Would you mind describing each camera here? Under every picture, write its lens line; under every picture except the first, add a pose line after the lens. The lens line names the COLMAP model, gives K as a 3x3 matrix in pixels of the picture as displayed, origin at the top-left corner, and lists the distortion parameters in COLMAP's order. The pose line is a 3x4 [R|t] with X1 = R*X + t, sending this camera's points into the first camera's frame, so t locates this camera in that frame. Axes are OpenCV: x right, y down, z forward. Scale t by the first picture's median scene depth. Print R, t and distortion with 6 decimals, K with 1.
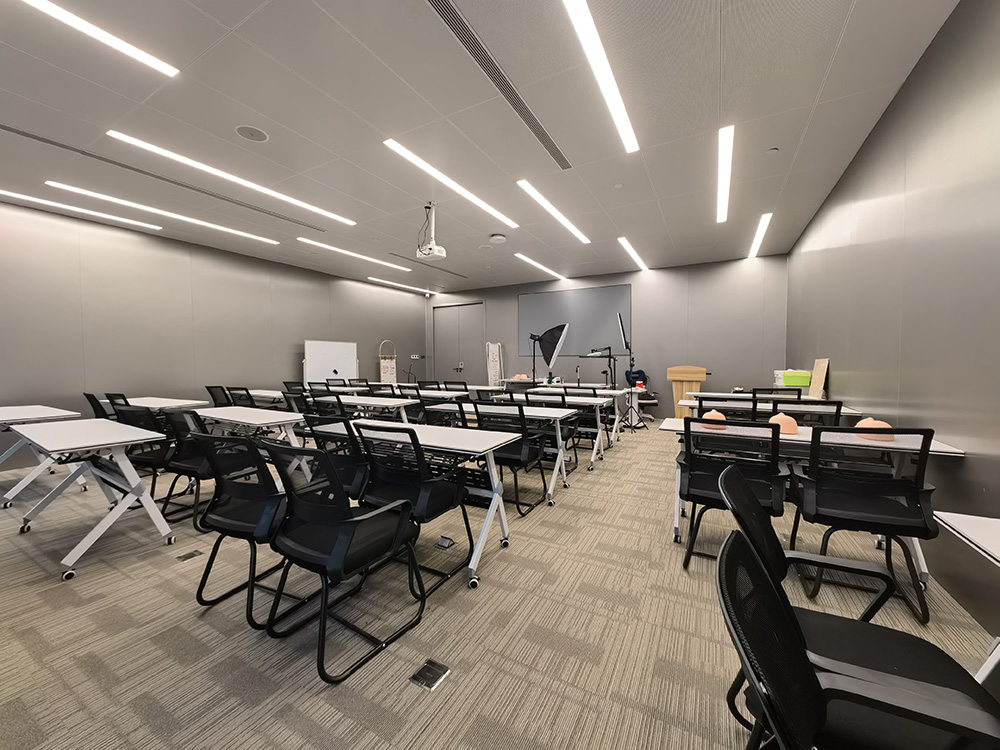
lens RADIAL K [[384.8, 0, 504.5], [0, 384.8, 375.7], [0, 0, 1]] dist [0.007992, -0.006656]
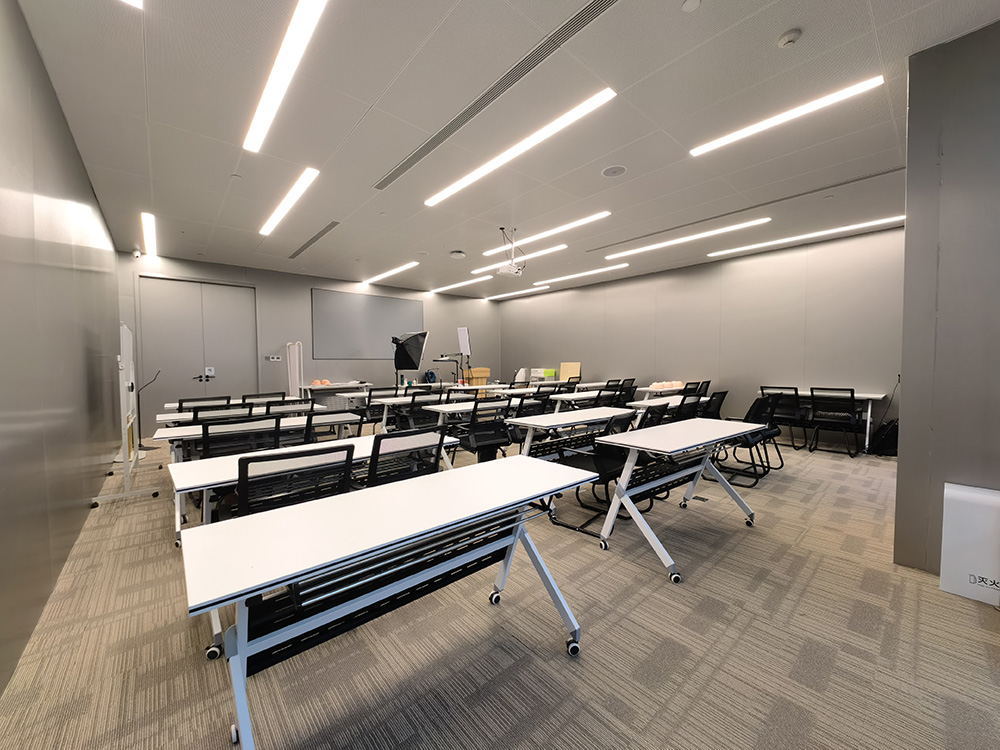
lens RADIAL K [[384.8, 0, 495.4], [0, 384.8, 375.1], [0, 0, 1]] dist [0.007992, -0.006656]
pose [[0.342221, -0.025950, 0.939261, -0.799964], [0.041320, 0.999067, 0.012548, -0.011577], [-0.938711, 0.034516, 0.342974, 0.403627]]
